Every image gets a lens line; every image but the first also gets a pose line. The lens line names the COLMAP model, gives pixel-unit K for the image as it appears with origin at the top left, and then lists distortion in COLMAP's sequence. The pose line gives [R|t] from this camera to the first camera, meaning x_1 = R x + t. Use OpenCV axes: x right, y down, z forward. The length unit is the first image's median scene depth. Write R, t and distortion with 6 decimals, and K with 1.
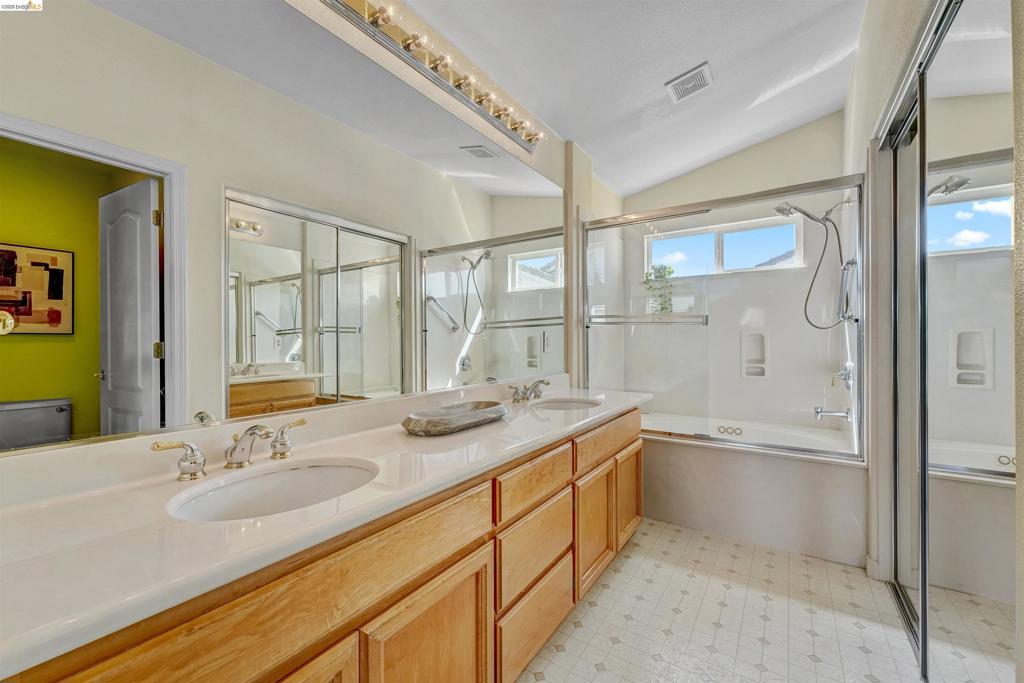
lens RADIAL K [[409.2, 0, 505.6], [0, 409.2, 340.7], [0, 0, 1]] dist [-0.000093, -0.000738]
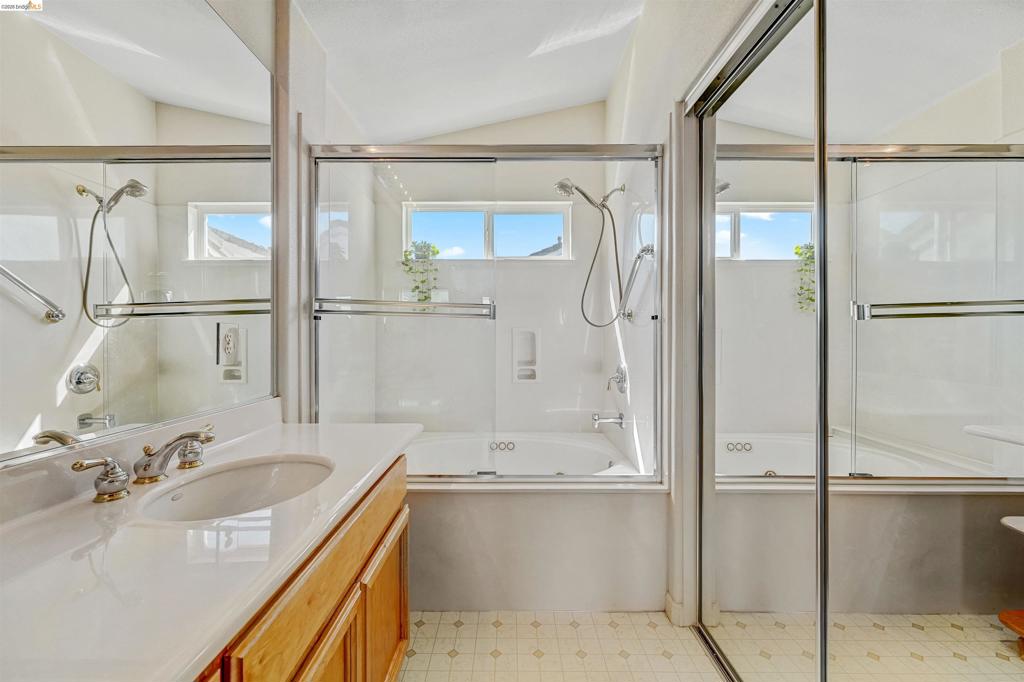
lens RADIAL K [[409.2, 0, 508.7], [0, 409.2, 336.1], [0, 0, 1]] dist [-0.000093, -0.000738]
pose [[0.823338, 0.003120, 0.567543, 0.089612], [-0.002314, 0.999995, -0.002141, -0.005906], [-0.567547, 0.000450, 0.823341, 0.333682]]
